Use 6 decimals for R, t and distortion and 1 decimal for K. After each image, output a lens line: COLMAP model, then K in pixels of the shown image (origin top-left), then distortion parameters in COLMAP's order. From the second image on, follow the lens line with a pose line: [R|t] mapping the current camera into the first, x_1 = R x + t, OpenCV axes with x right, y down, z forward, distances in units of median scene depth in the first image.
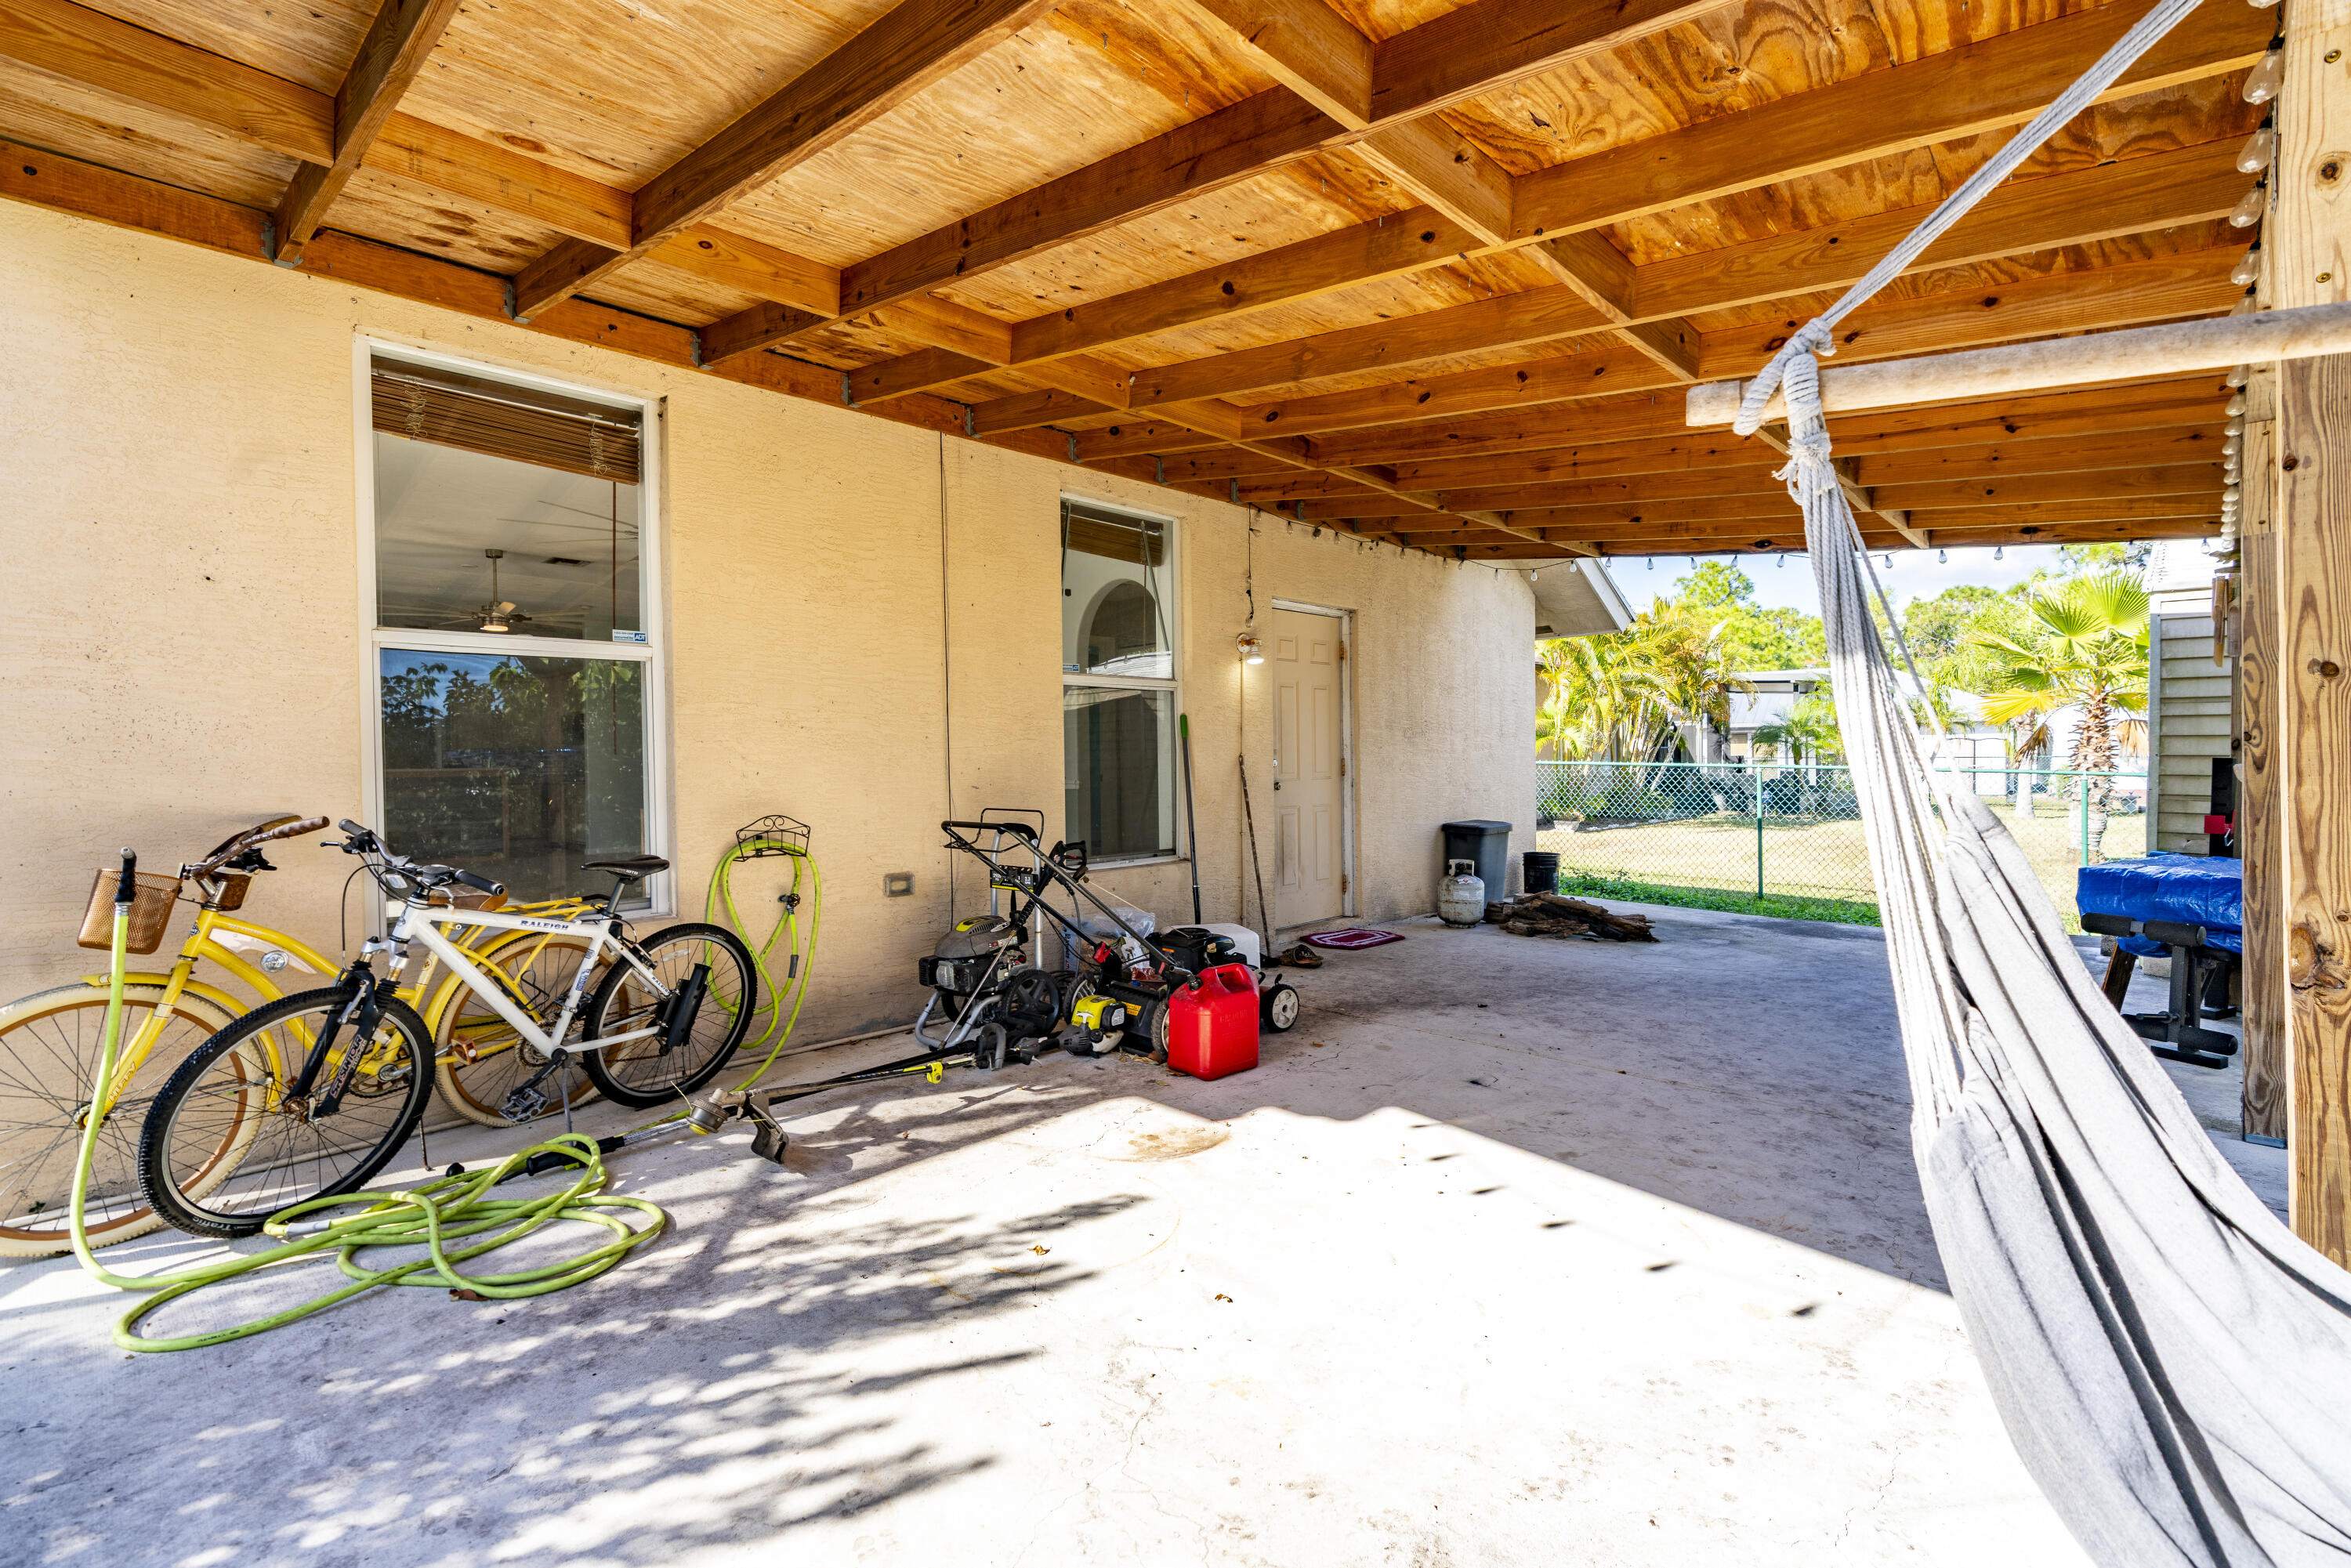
lens RADIAL K [[1058.9, 0, 1173.6], [0, 1058.9, 786.9], [0, 0, 1]] dist [-0.014993, 0.006978]
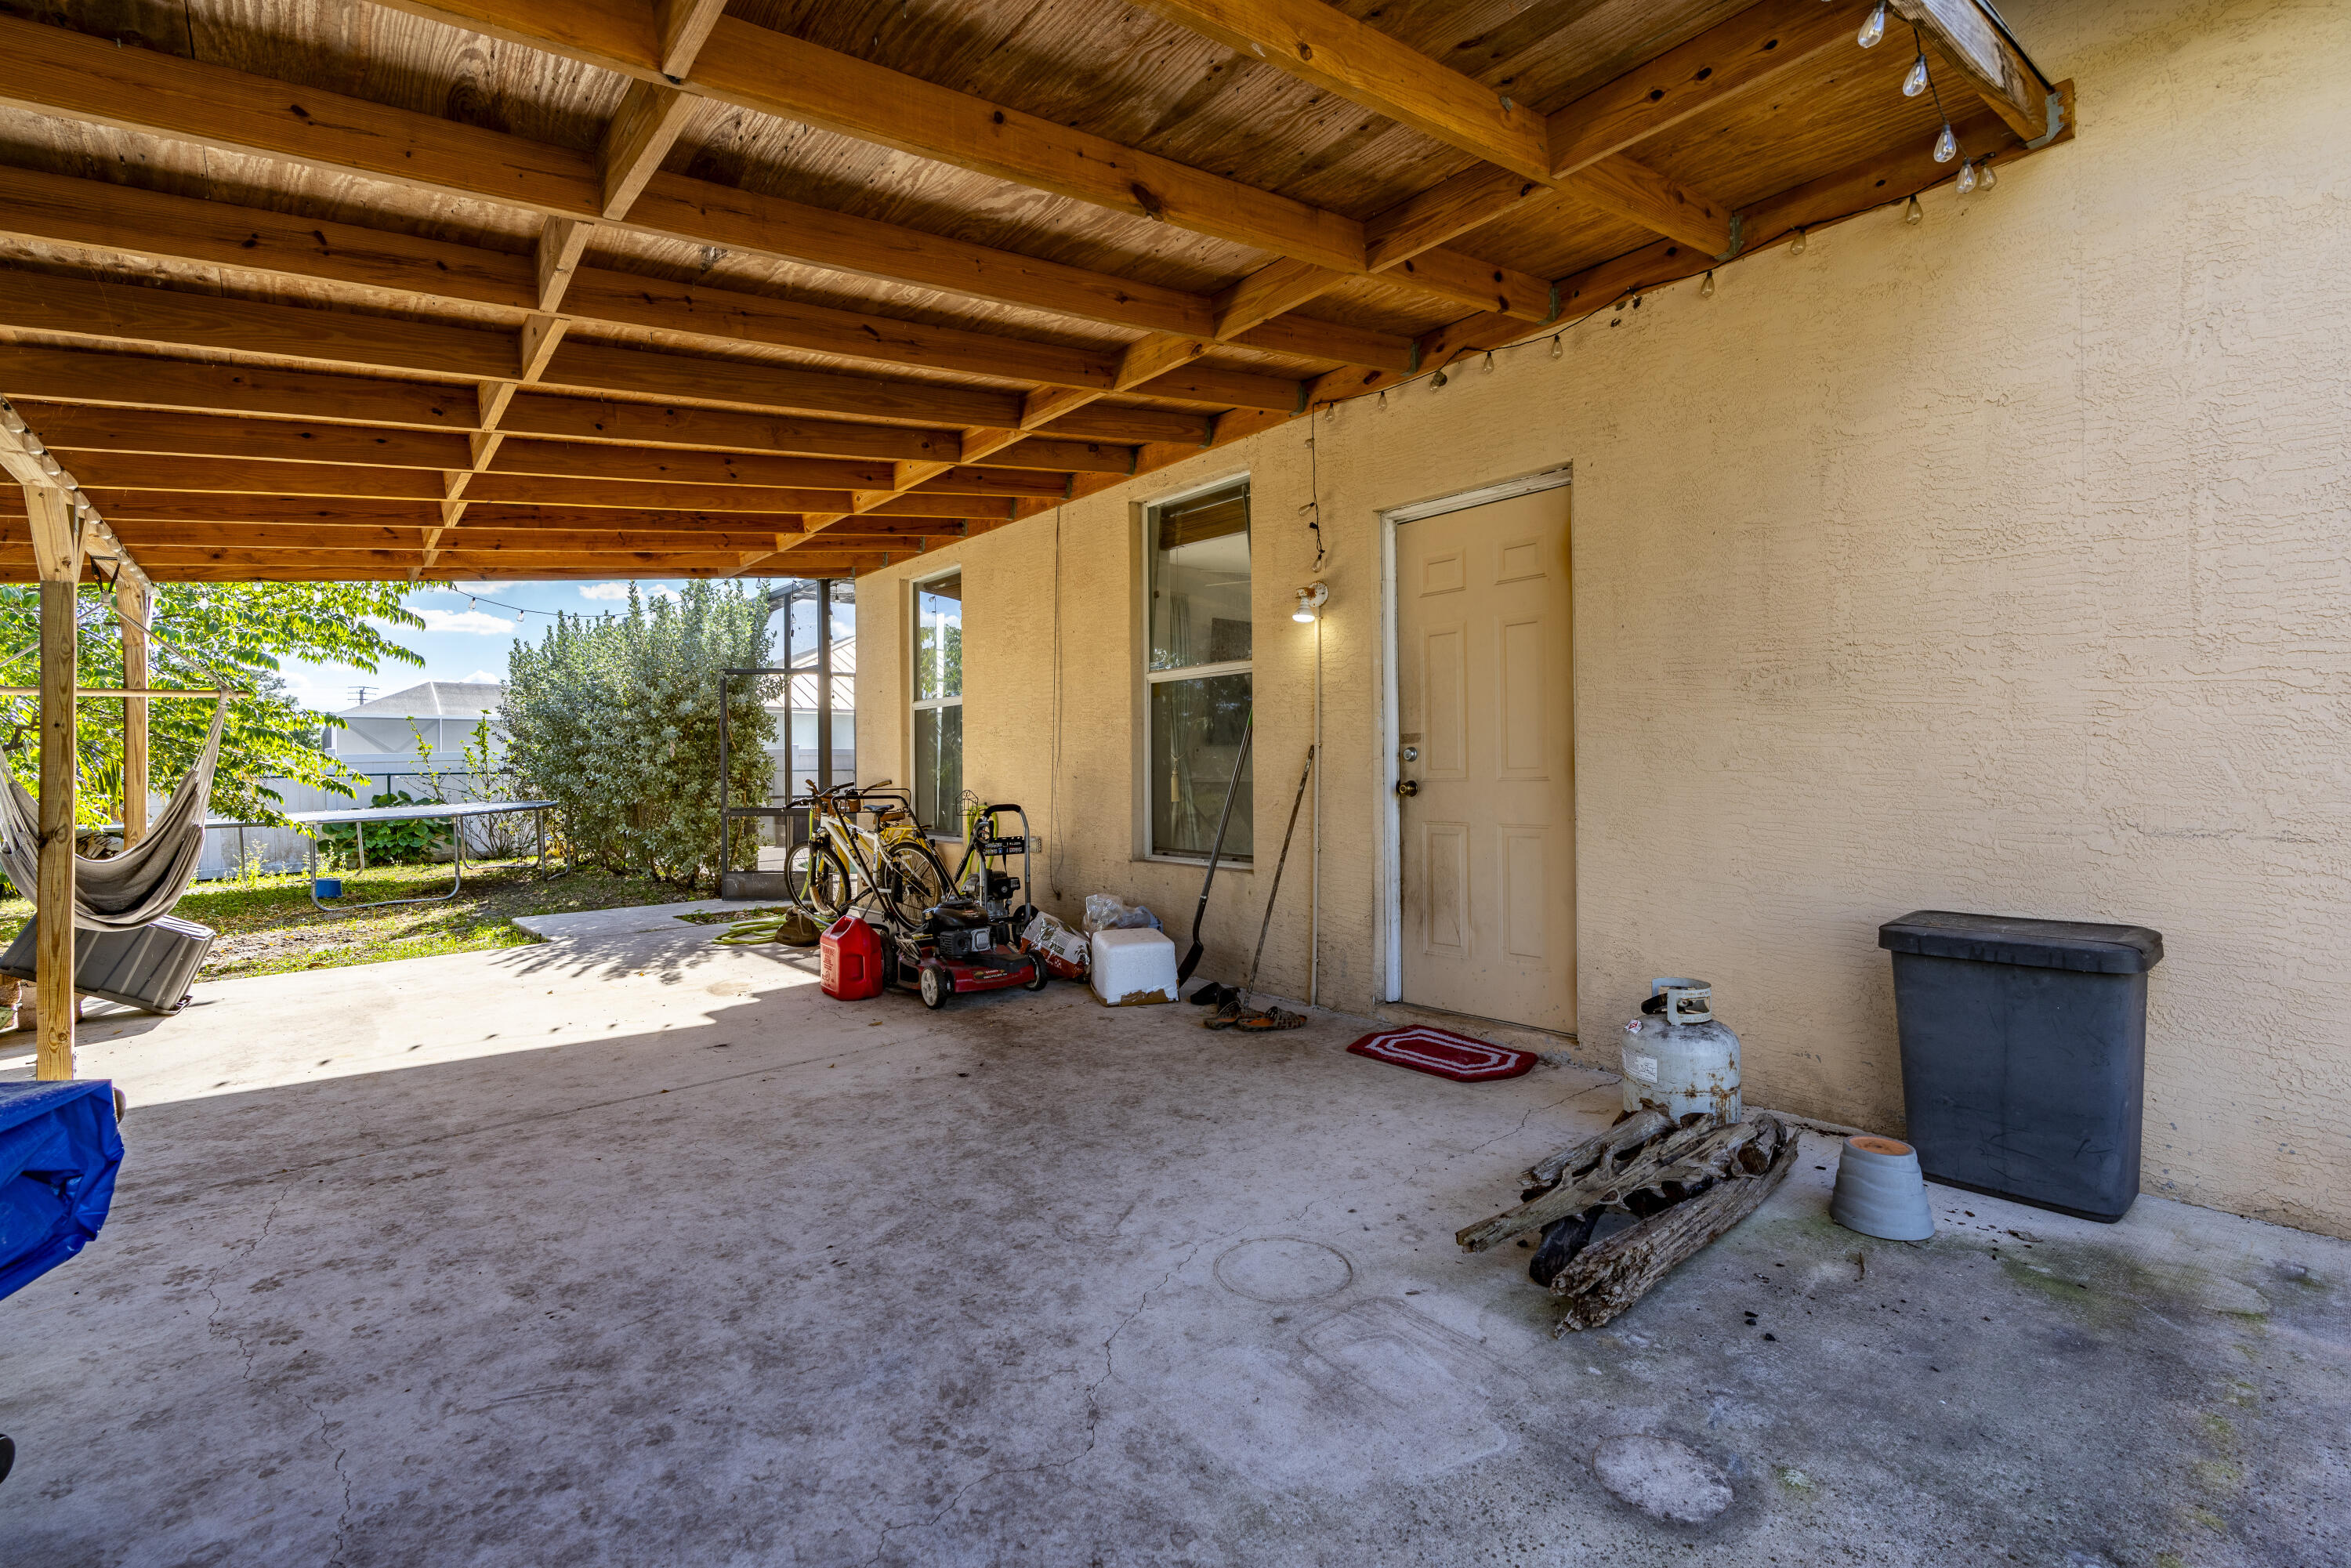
lens RADIAL K [[1058.9, 0, 1169.9], [0, 1058.9, 789.1], [0, 0, 1]] dist [-0.014993, 0.006978]
pose [[-0.118667, 0.030761, -0.992457, 1.184105], [-0.015147, 0.999348, 0.032786, -0.030750], [0.992819, 0.018923, -0.118124, 1.420897]]
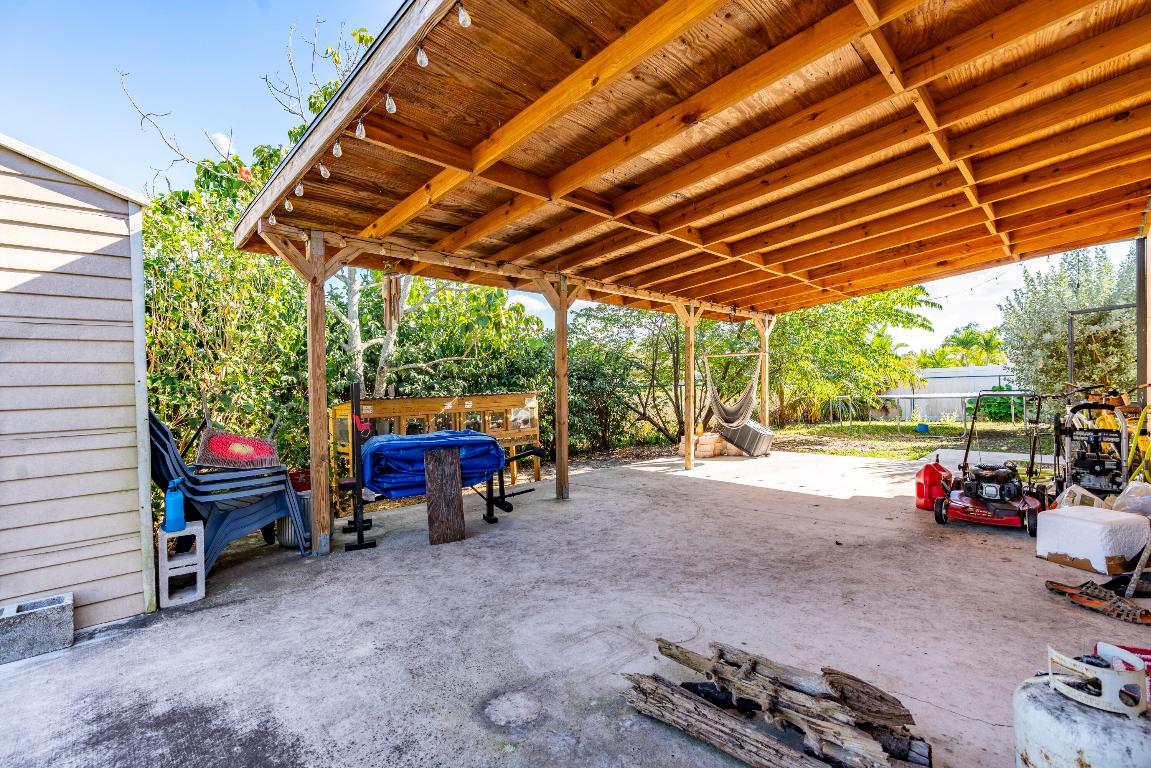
lens RADIAL K [[518.5, 0, 567.6], [0, 518.5, 394.1], [0, 0, 1]] dist [-0.014993, 0.006978]
pose [[-0.999238, 0.022192, 0.032093, 0.731132], [0.023805, 0.998426, 0.050781, -0.047578], [-0.030915, 0.051506, -0.998194, 1.960163]]
